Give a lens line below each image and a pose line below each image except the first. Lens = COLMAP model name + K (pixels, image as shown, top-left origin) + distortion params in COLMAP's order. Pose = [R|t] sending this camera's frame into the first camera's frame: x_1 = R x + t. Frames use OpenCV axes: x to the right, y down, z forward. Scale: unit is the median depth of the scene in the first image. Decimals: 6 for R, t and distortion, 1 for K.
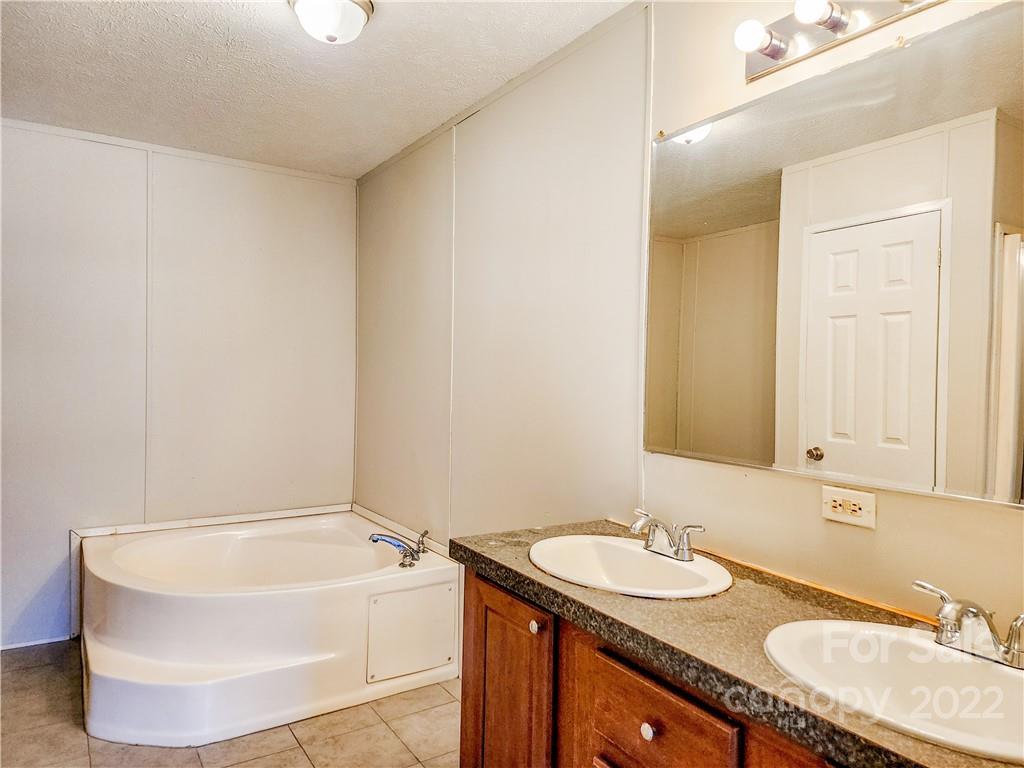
lens RADIAL K [[692.5, 0, 512.0], [0, 692.5, 384.0], [0, 0, 1]] dist [0.083796, -0.070875]
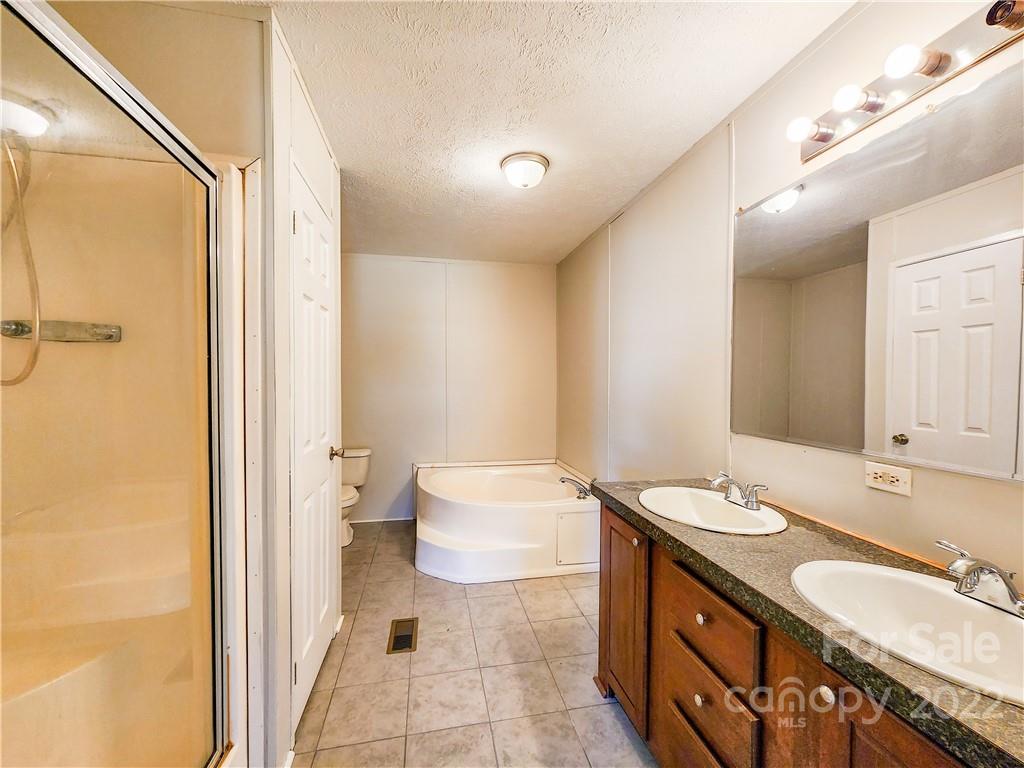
lens RADIAL K [[428.3, 0, 512.8], [0, 428.3, 392.1], [0, 0, 1]] dist [0.001304, 0.000285]
pose [[0.929853, -0.004106, -0.367907, 0.123822], [0.007506, 0.999941, 0.007812, 0.005134], [0.367854, -0.010026, 0.929830, 0.018515]]
